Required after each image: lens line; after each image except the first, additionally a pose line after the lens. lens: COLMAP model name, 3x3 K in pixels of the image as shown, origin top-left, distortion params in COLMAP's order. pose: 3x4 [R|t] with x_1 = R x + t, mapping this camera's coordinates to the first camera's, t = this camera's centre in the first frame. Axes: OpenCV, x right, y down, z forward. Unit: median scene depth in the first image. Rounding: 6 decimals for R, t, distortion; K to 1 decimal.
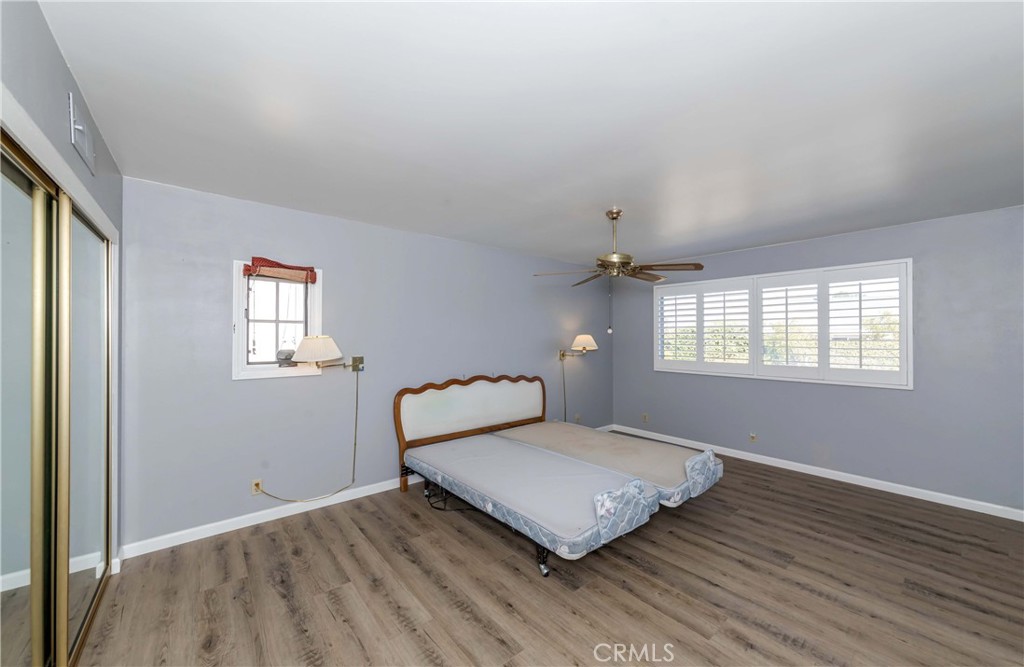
lens RADIAL K [[372.7, 0, 511.7], [0, 372.7, 338.4], [0, 0, 1]] dist [-0.002834, 0.000195]
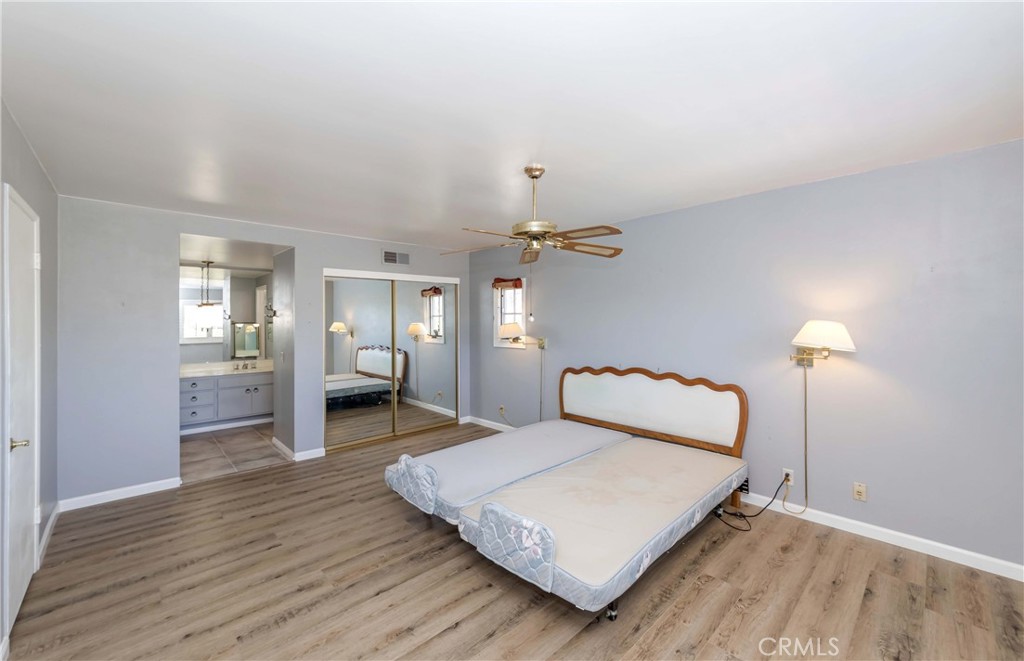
lens RADIAL K [[407.6, 0, 541.8], [0, 407.6, 312.9], [0, 0, 1]] dist [0.000820, -0.000276]
pose [[0.109149, -0.017344, -0.993874, 1.158232], [-0.001892, 0.999842, -0.017656, -0.016575], [0.994024, 0.003808, 0.109099, 0.923880]]
